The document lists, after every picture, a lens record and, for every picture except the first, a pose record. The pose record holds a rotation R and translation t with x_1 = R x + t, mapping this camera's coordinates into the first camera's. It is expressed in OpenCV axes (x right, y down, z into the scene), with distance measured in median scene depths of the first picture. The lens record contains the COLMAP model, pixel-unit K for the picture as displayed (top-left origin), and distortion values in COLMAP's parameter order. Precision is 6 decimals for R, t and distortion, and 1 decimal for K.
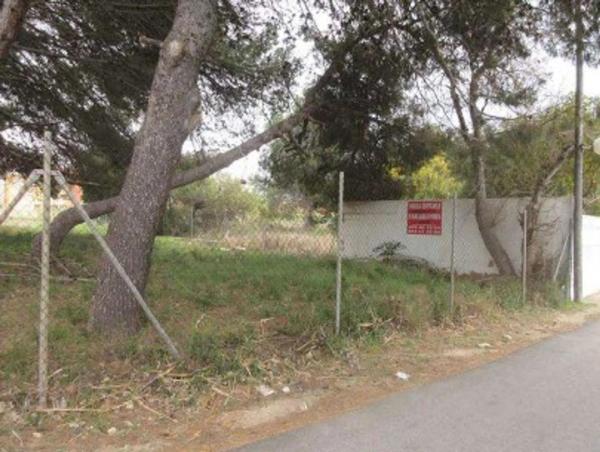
lens RADIAL K [[470.9, 0, 300.0], [0, 470.9, 226.0], [0, 0, 1]] dist [0.032792, 0.000020]
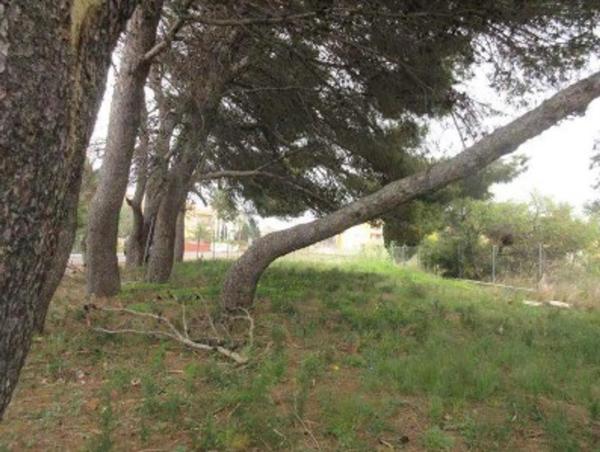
lens RADIAL K [[470.9, 0, 300.0], [0, 470.9, 226.0], [0, 0, 1]] dist [0.032792, 0.000020]
pose [[0.792920, -0.027483, -0.608705, -0.017694], [-0.025599, 0.996598, -0.078342, 0.004411], [0.608787, 0.077701, 0.789519, 0.361218]]
